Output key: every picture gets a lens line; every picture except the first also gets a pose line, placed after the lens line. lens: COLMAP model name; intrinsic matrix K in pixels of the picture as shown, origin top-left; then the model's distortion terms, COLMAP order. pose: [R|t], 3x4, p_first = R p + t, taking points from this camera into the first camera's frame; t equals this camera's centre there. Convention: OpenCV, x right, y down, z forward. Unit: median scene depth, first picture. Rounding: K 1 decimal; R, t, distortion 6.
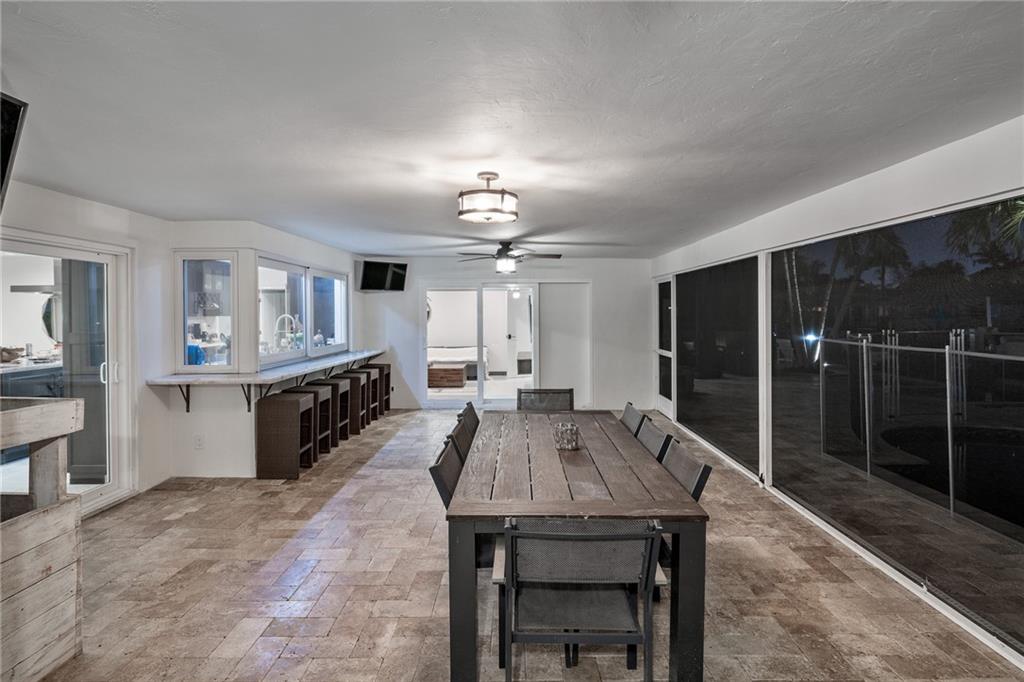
lens RADIAL K [[524.2, 0, 511.4], [0, 524.2, 315.1], [0, 0, 1]] dist [0.003319, 0.000477]
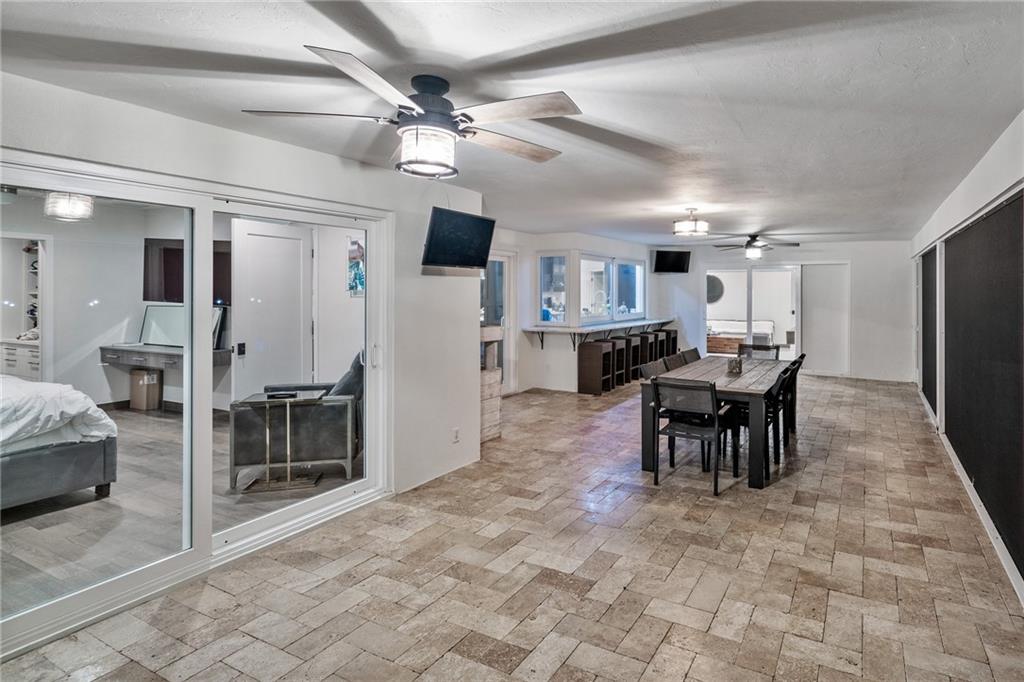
lens RADIAL K [[472.3, 0, 508.3], [0, 472.3, 344.5], [0, 0, 1]] dist [-0.002962, 0.000469]
pose [[0.808879, 0.072449, -0.583495, 0.177079], [-0.007531, 0.993575, 0.112927, 0.001656], [0.587927, -0.086950, 0.804227, -0.279059]]
